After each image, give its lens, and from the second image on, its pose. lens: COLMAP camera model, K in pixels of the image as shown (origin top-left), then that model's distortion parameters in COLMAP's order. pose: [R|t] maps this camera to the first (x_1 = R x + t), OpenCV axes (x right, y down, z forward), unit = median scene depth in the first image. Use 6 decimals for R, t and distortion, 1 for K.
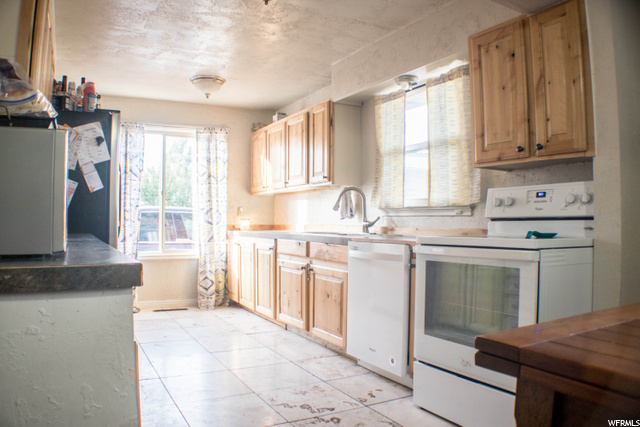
lens RADIAL K [[477.1, 0, 320.0], [0, 477.1, 213.5], [0, 0, 1]] dist [-0.187913, 0.001328]
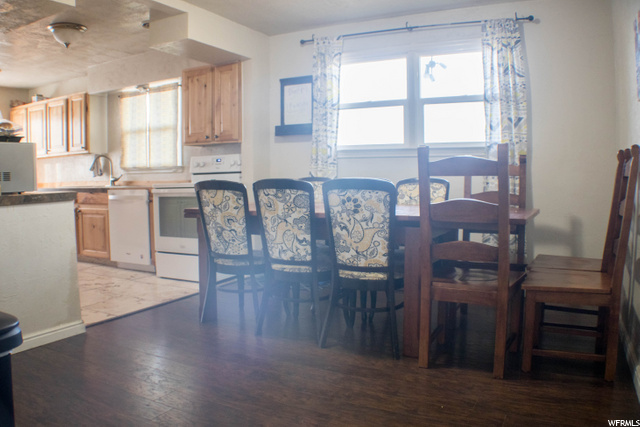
lens RADIAL K [[477.1, 0, 320.0], [0, 477.1, 213.5], [0, 0, 1]] dist [-0.187913, 0.001328]
pose [[0.830142, -0.057957, 0.554532, -0.188291], [0.007587, 0.995665, 0.092705, -0.000101], [-0.557501, -0.072751, 0.826983, -0.611073]]
